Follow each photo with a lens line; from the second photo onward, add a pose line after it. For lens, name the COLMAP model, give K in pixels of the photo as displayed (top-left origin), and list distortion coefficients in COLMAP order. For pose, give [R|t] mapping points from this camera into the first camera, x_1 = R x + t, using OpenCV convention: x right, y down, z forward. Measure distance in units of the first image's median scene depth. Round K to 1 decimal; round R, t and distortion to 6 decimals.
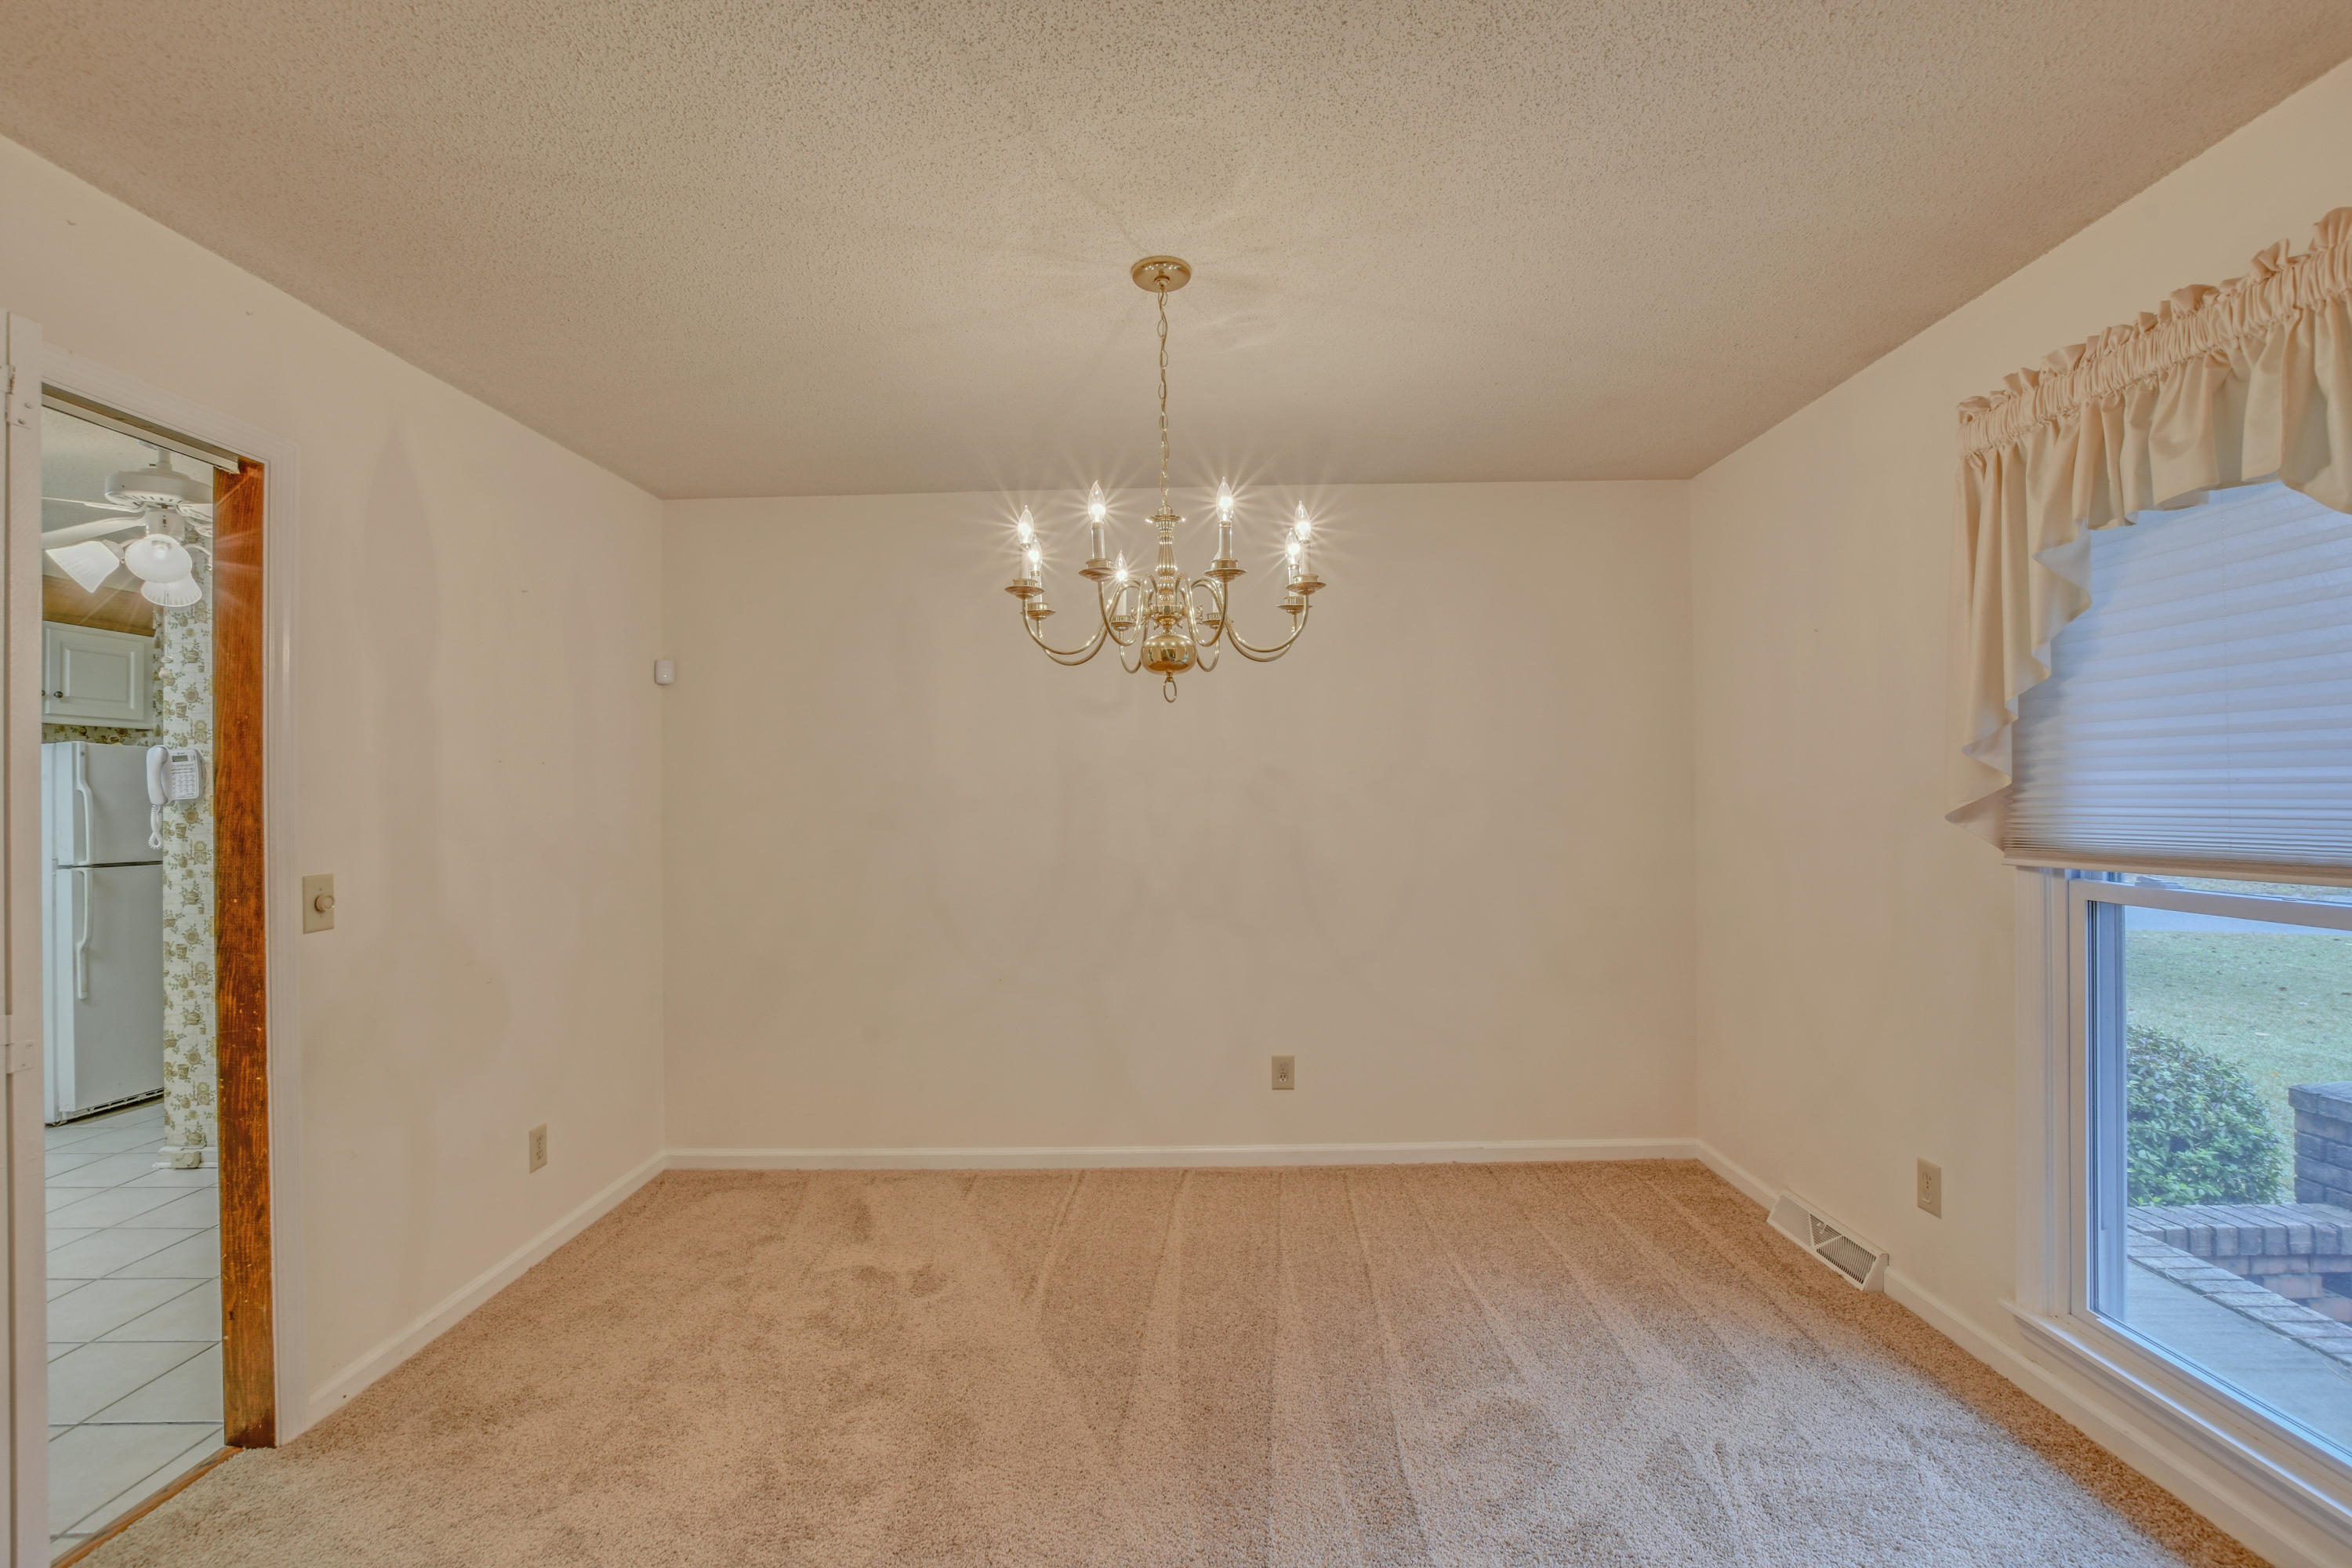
lens RADIAL K [[1042.1, 0, 1179.1], [0, 1042.1, 794.0], [0, 0, 1]] dist [-0.033027, 0.006262]
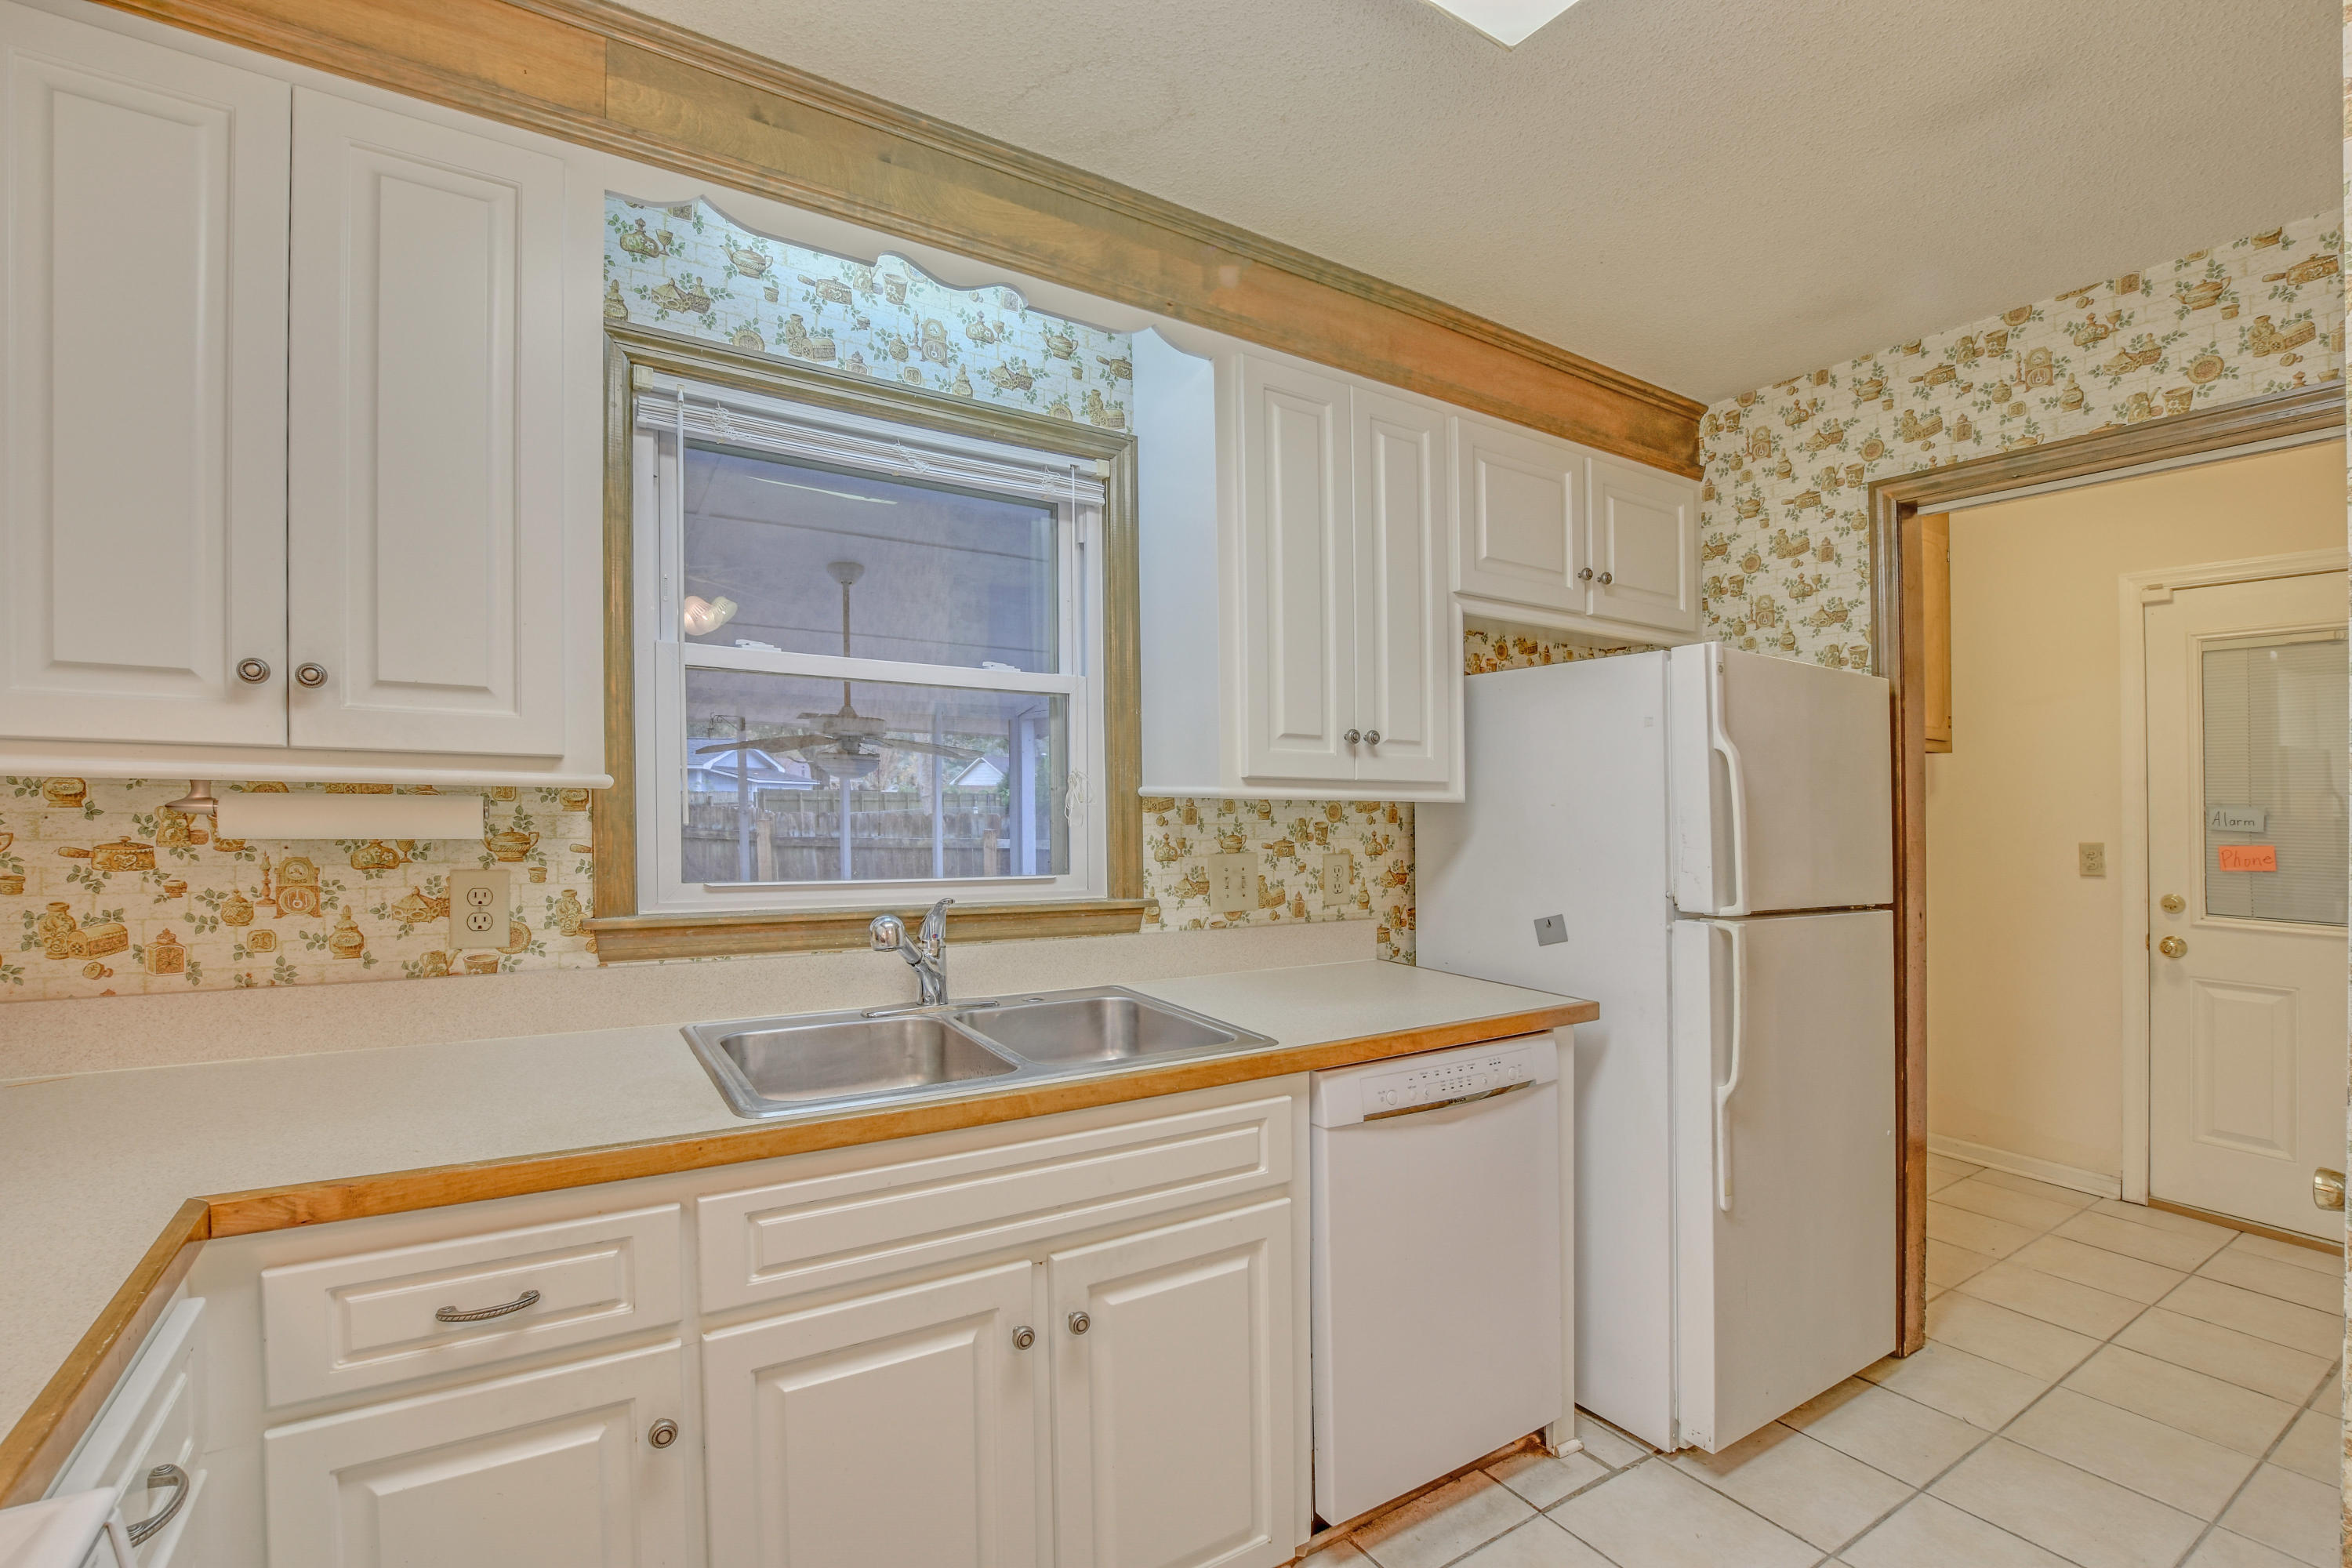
lens RADIAL K [[1061.5, 0, 1223.5], [0, 1061.5, 819.9], [0, 0, 1]] dist [-0.025481, 0.000495]
pose [[0.561213, 0.042836, -0.826562, -0.930328], [-0.021002, 0.999075, 0.037517, 0.016394], [0.827405, -0.003695, 0.561594, 0.632007]]
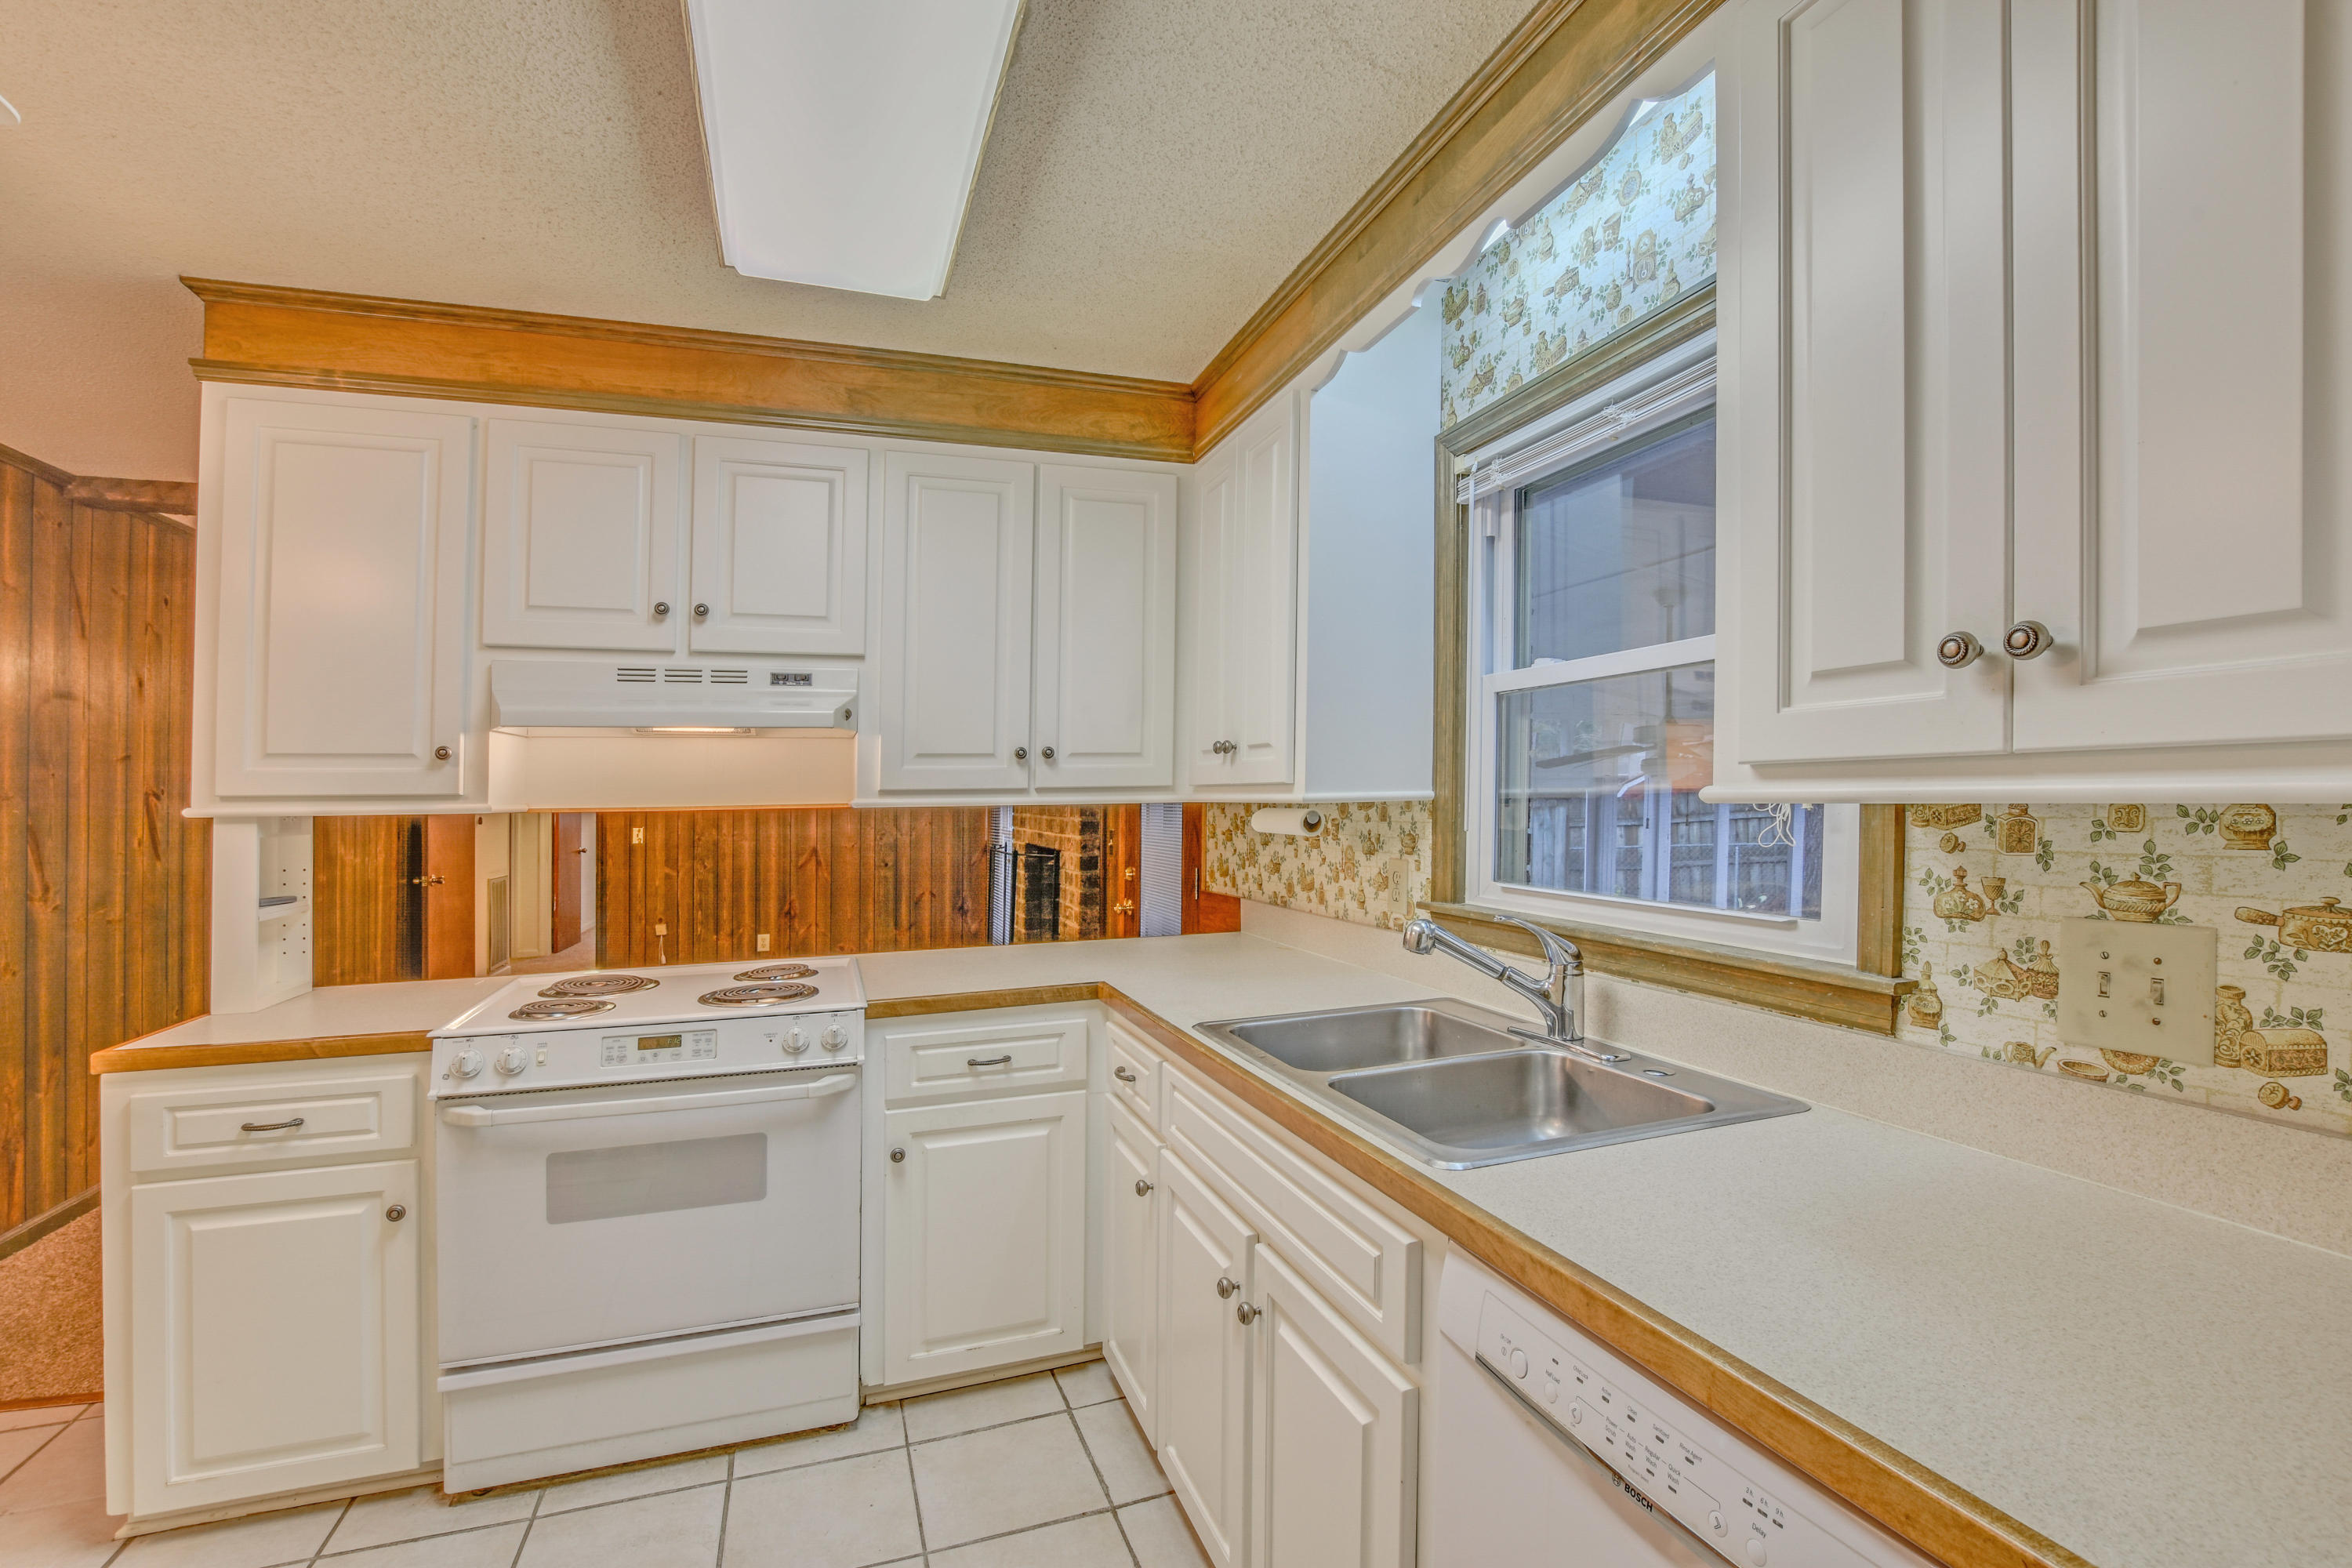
lens RADIAL K [[1066.2, 0, 1166.4], [0, 1066.2, 768.5], [0, 0, 1]] dist [-0.004245, -0.000086]
pose [[-0.938933, 0.021412, -0.343432, -1.114438], [0.032613, 0.999107, -0.026871, 0.018350], [0.342550, -0.036431, -0.938793, 1.178988]]
